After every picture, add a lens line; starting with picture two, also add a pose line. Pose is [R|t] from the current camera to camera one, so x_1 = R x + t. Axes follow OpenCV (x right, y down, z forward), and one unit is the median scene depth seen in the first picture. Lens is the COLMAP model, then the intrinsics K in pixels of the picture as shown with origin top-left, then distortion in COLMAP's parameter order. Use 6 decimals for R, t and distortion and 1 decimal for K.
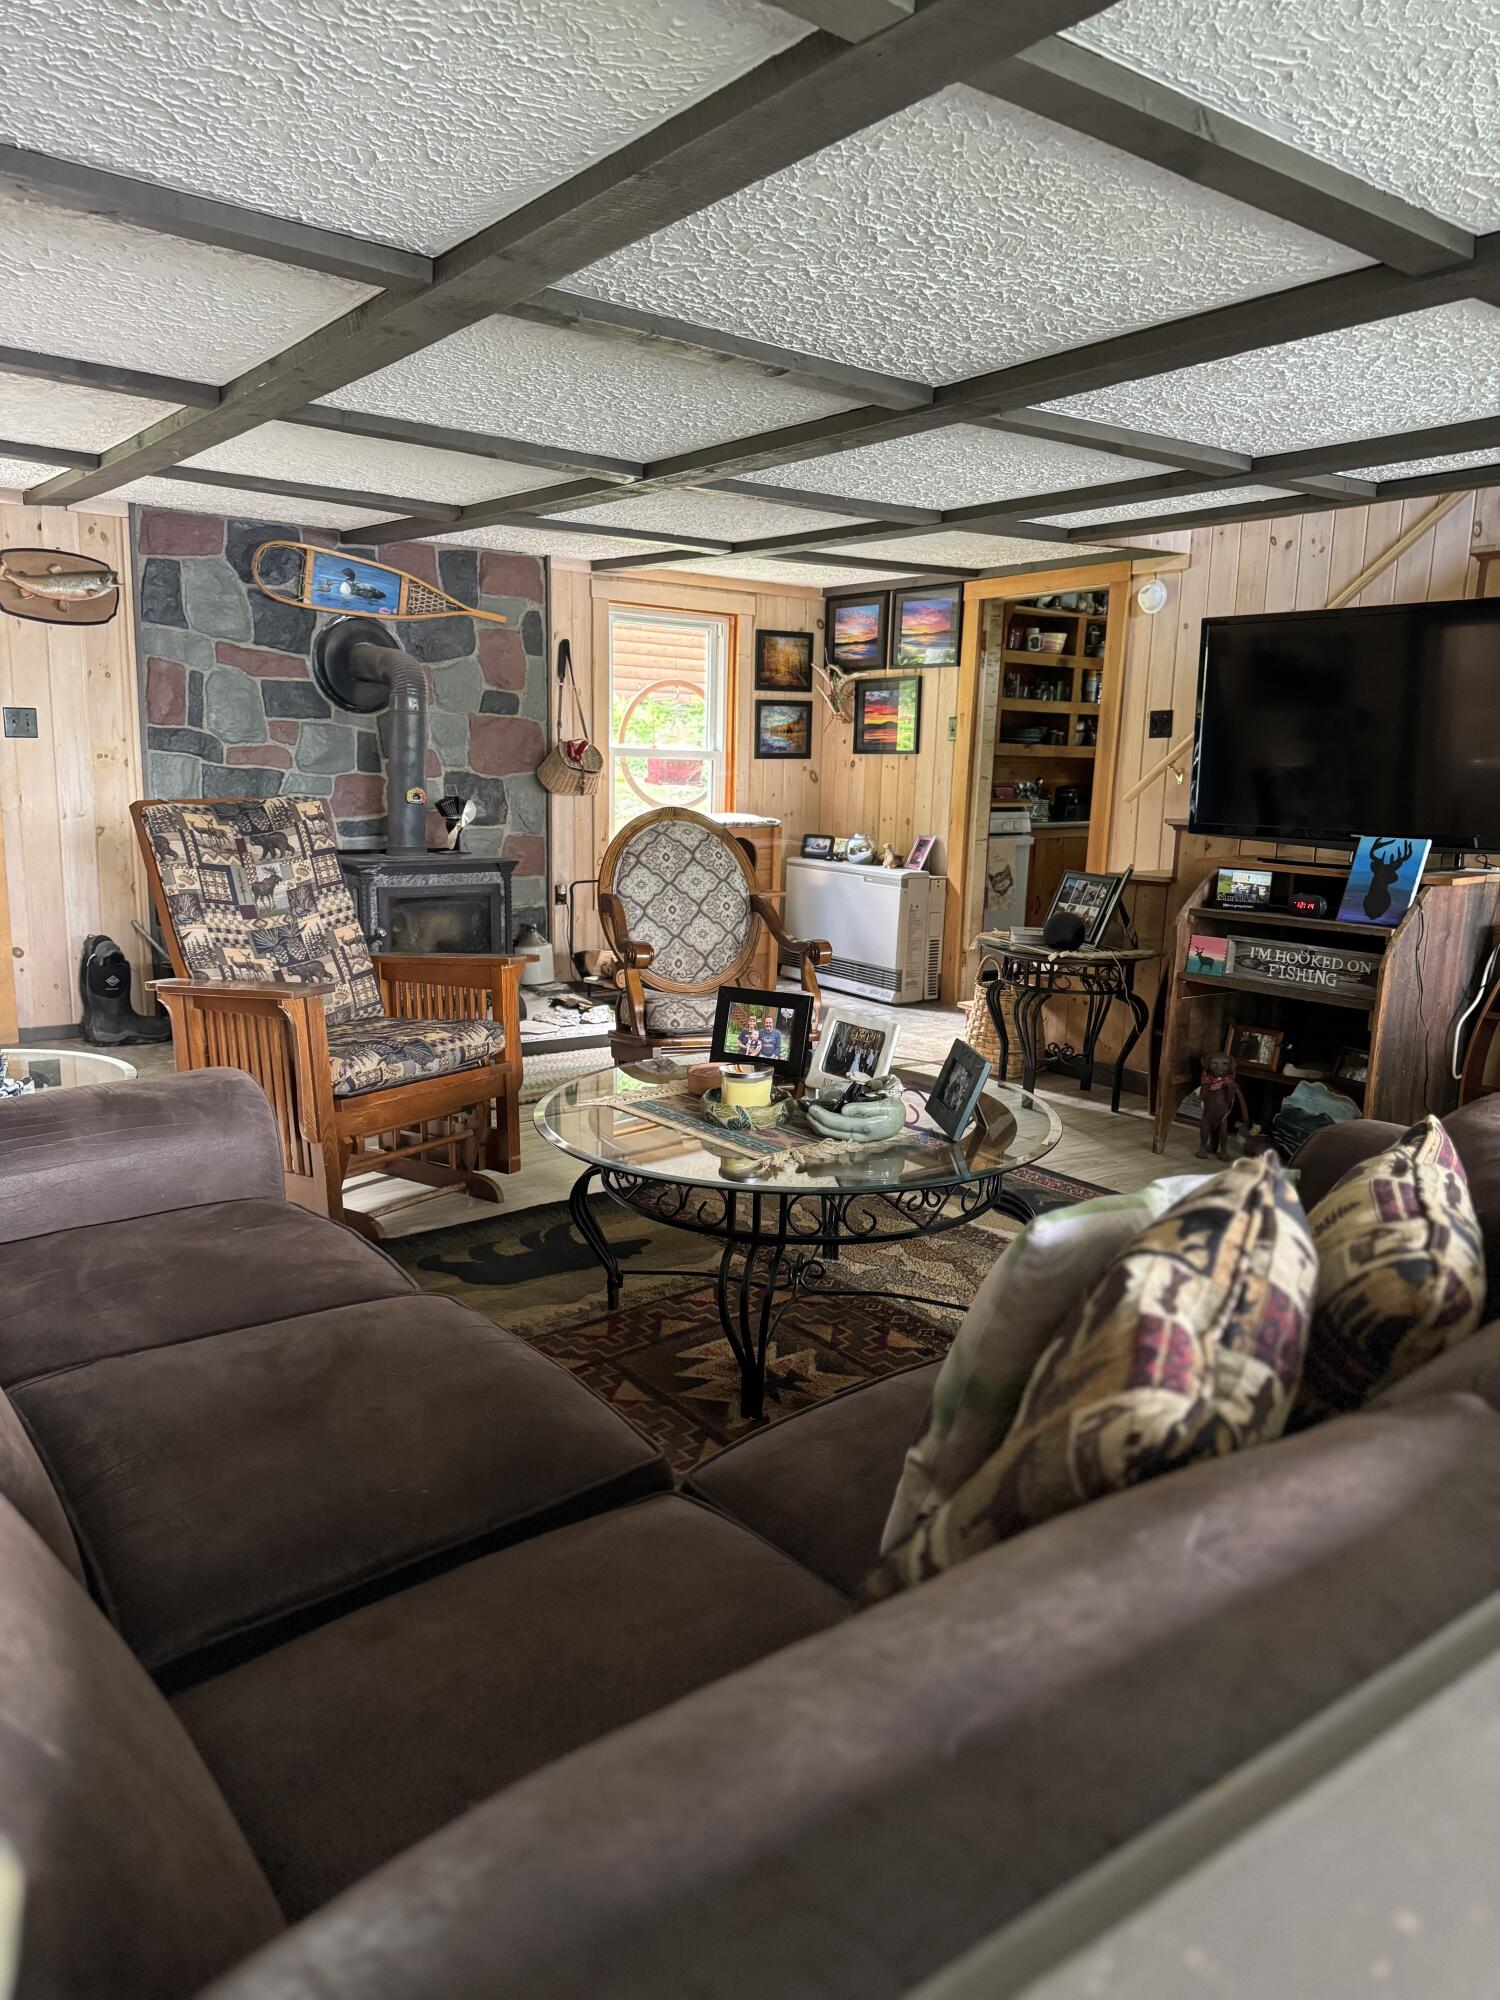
lens RADIAL K [[1399.7, 0, 743.4], [0, 1399.7, 1005.0], [0, 0, 1]] dist [0.031038, 0.000642]
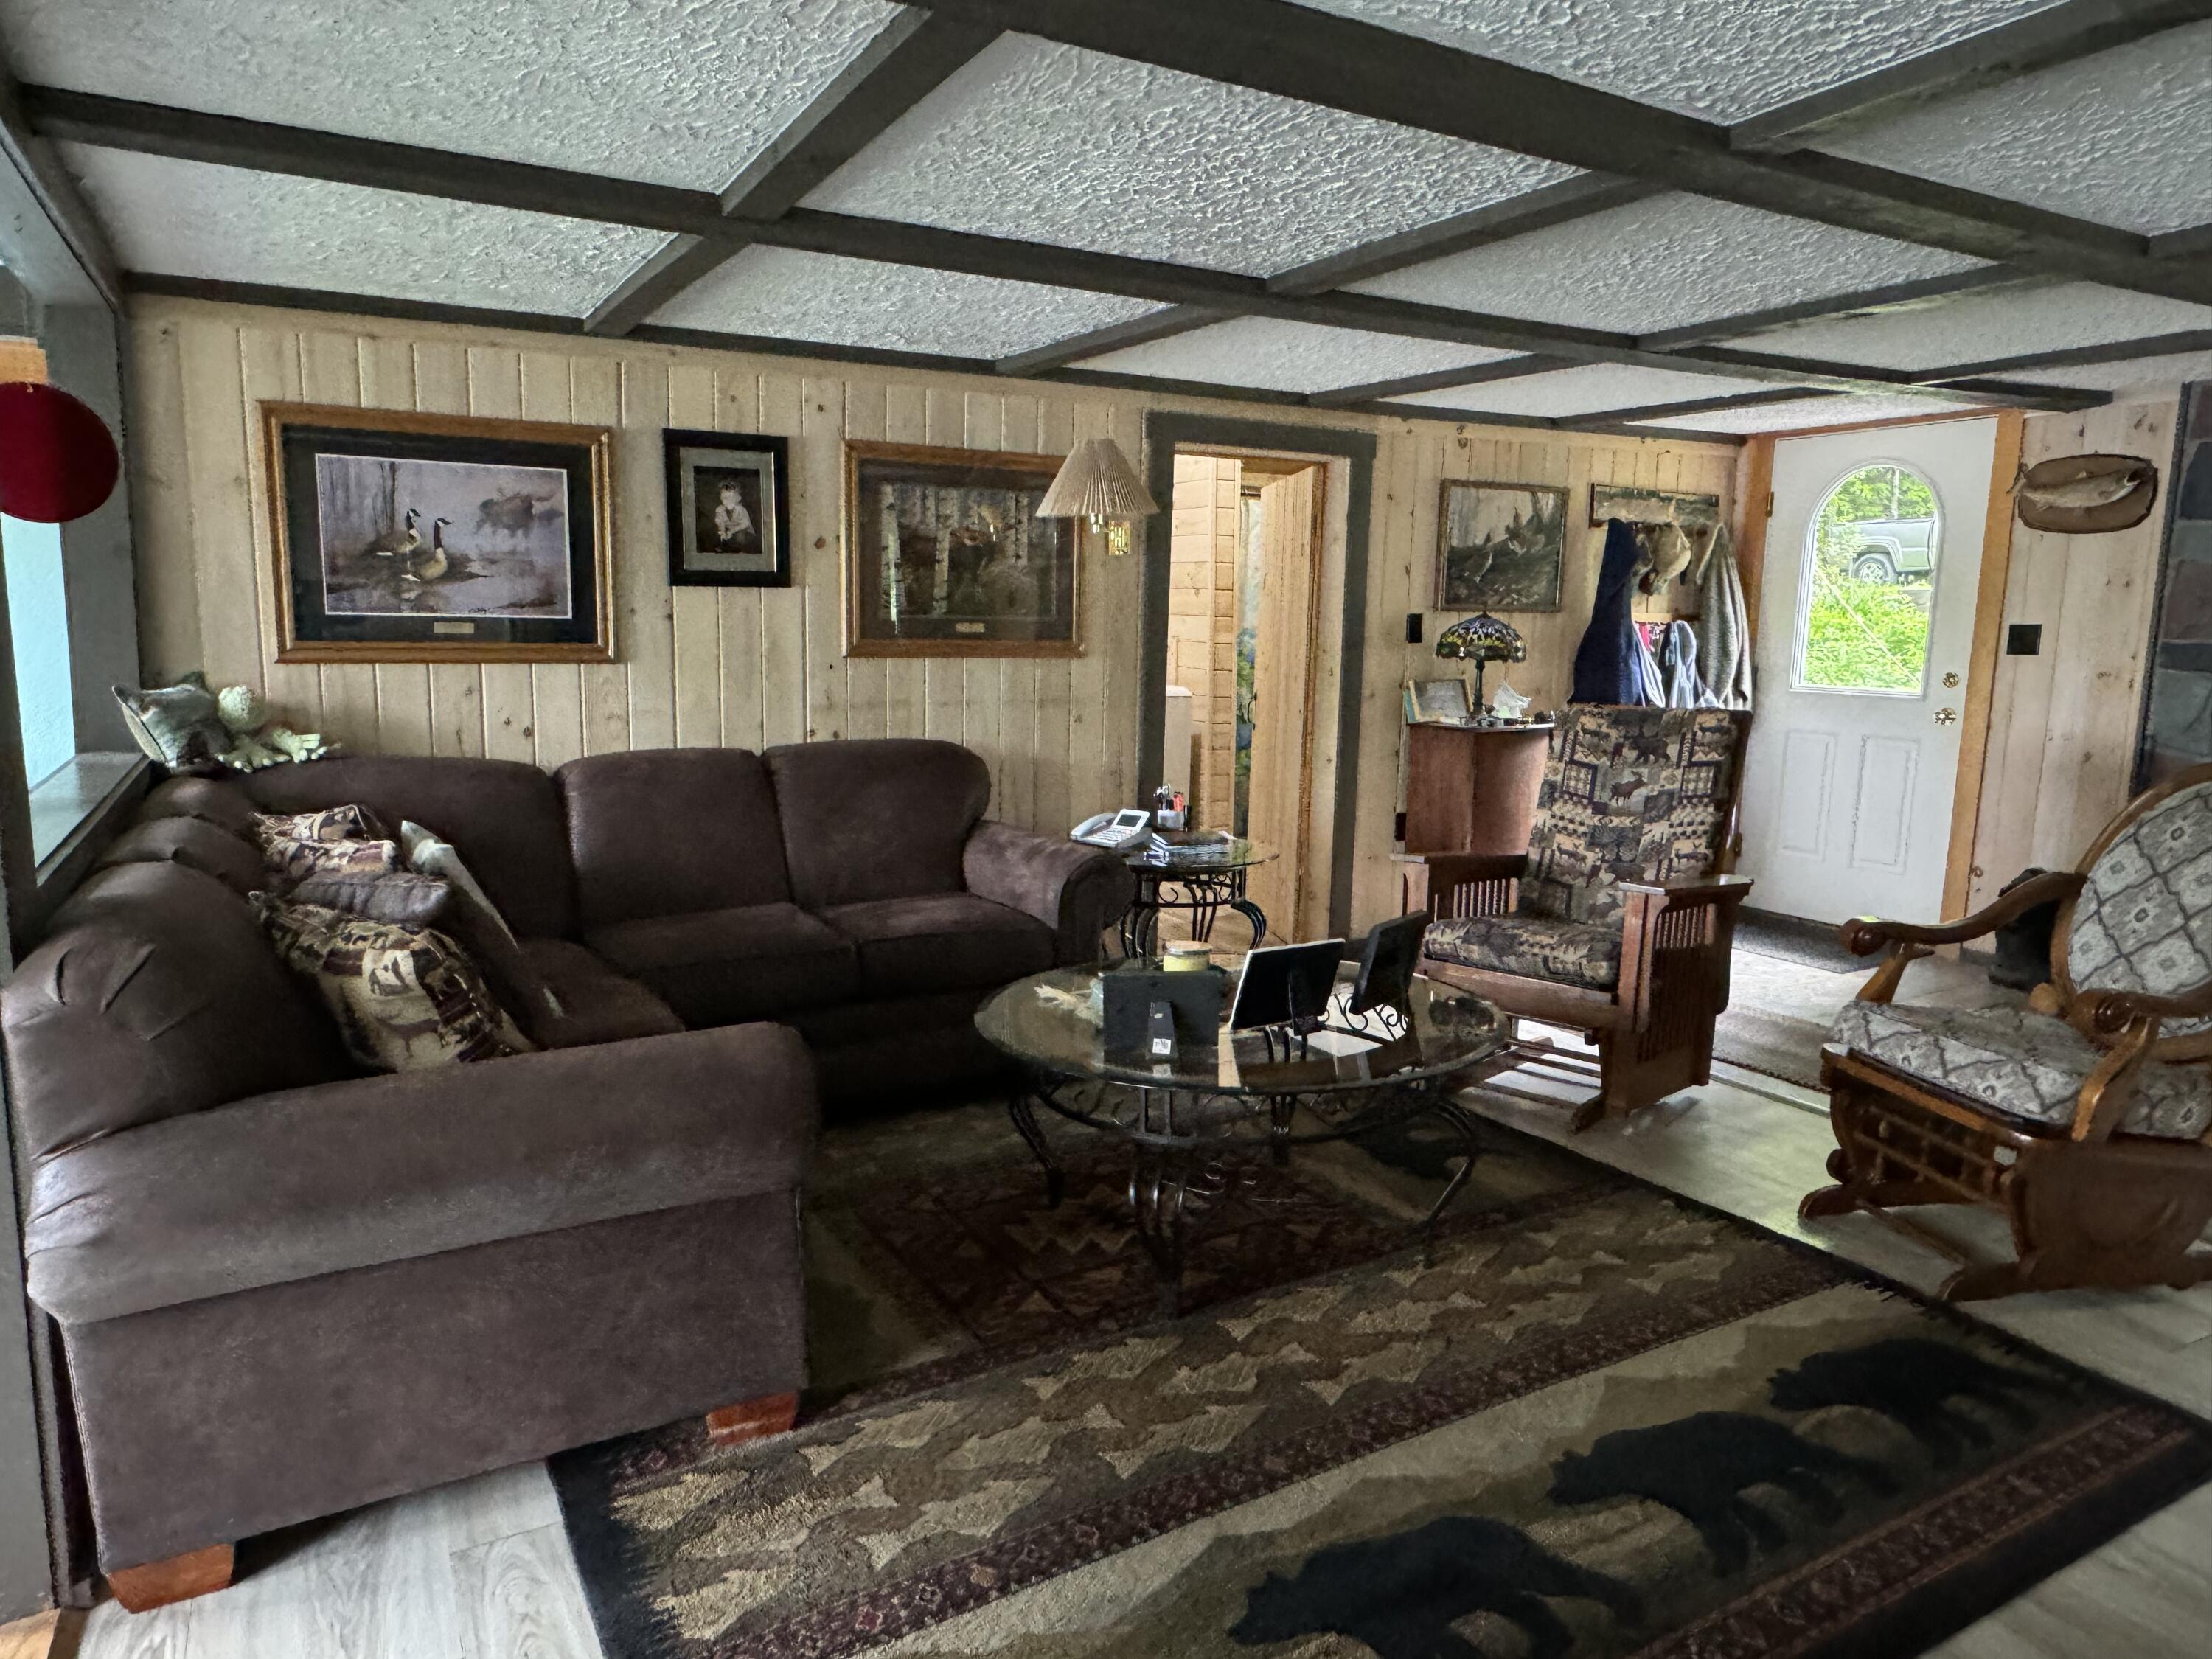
lens RADIAL K [[1423.5, 0, 1098.9], [0, 1423.5, 833.5], [0, 0, 1]] dist [0.004067, 0.000749]
pose [[-0.132704, 0.117853, -0.984124, 0.769113], [-0.188856, 0.971708, 0.141832, -0.127859], [0.972997, 0.204679, -0.106693, 0.730536]]
